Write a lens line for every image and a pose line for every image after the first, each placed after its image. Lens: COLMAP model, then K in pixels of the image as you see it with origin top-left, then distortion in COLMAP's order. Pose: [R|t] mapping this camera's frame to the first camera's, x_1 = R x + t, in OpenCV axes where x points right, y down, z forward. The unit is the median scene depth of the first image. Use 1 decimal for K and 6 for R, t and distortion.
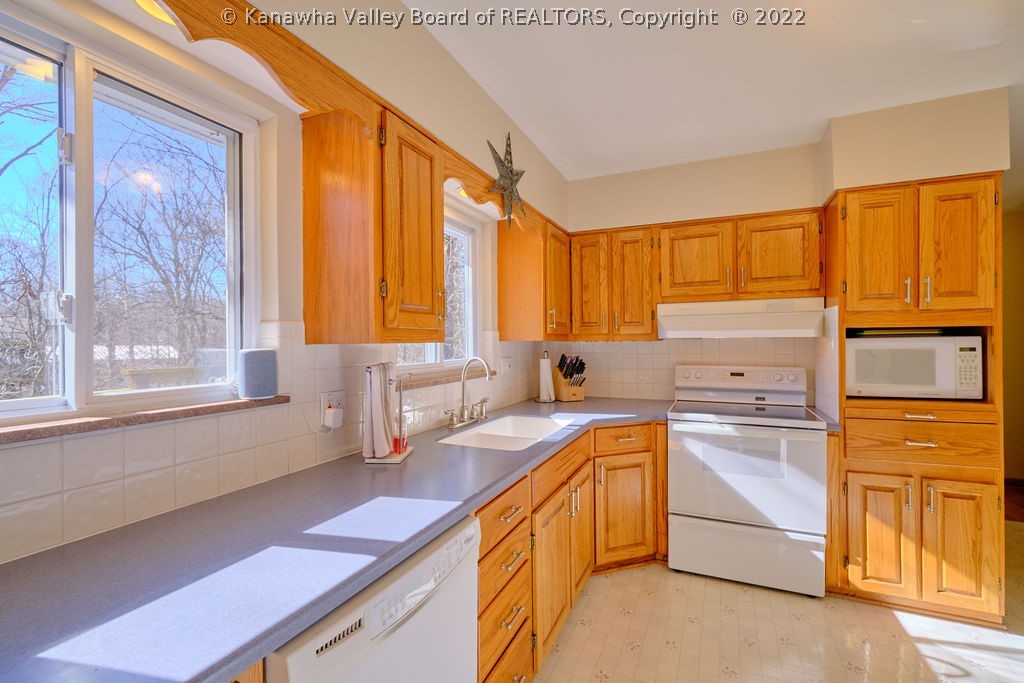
lens RADIAL K [[450.0, 0, 512.5], [0, 450.0, 341.1], [0, 0, 1]] dist [-0.002417, -0.002367]
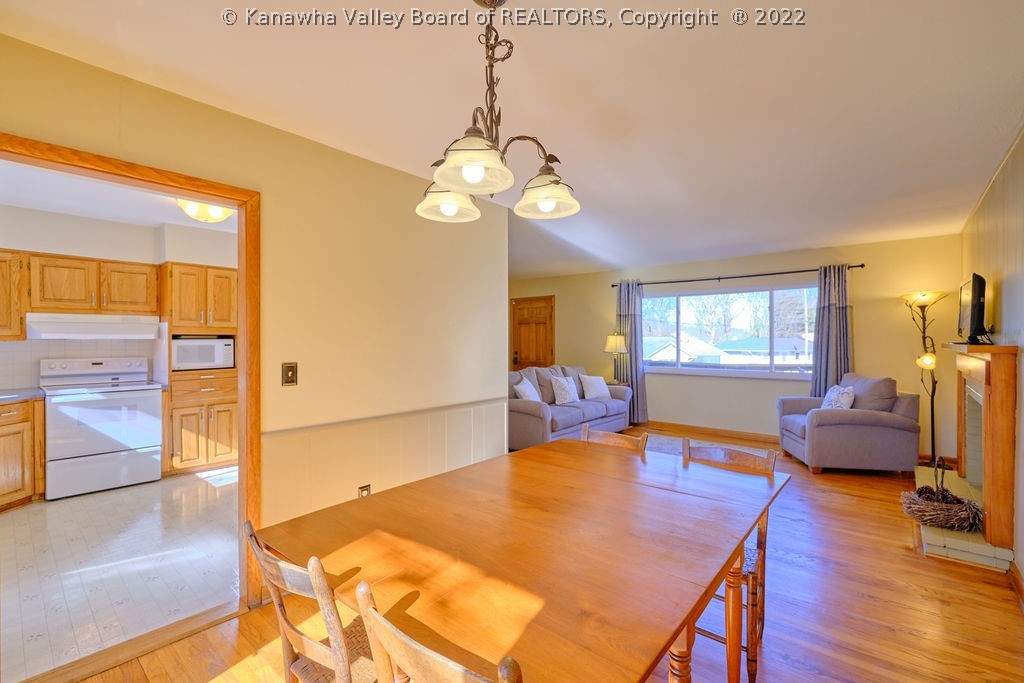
lens RADIAL K [[450.0, 0, 516.9], [0, 450.0, 341.7], [0, 0, 1]] dist [-0.002417, -0.002367]
pose [[0.271393, 0.000963, 0.962468, -0.666710], [-0.001742, 0.999998, -0.000509, 0.000599], [-0.962467, -0.001538, 0.271394, -0.889981]]
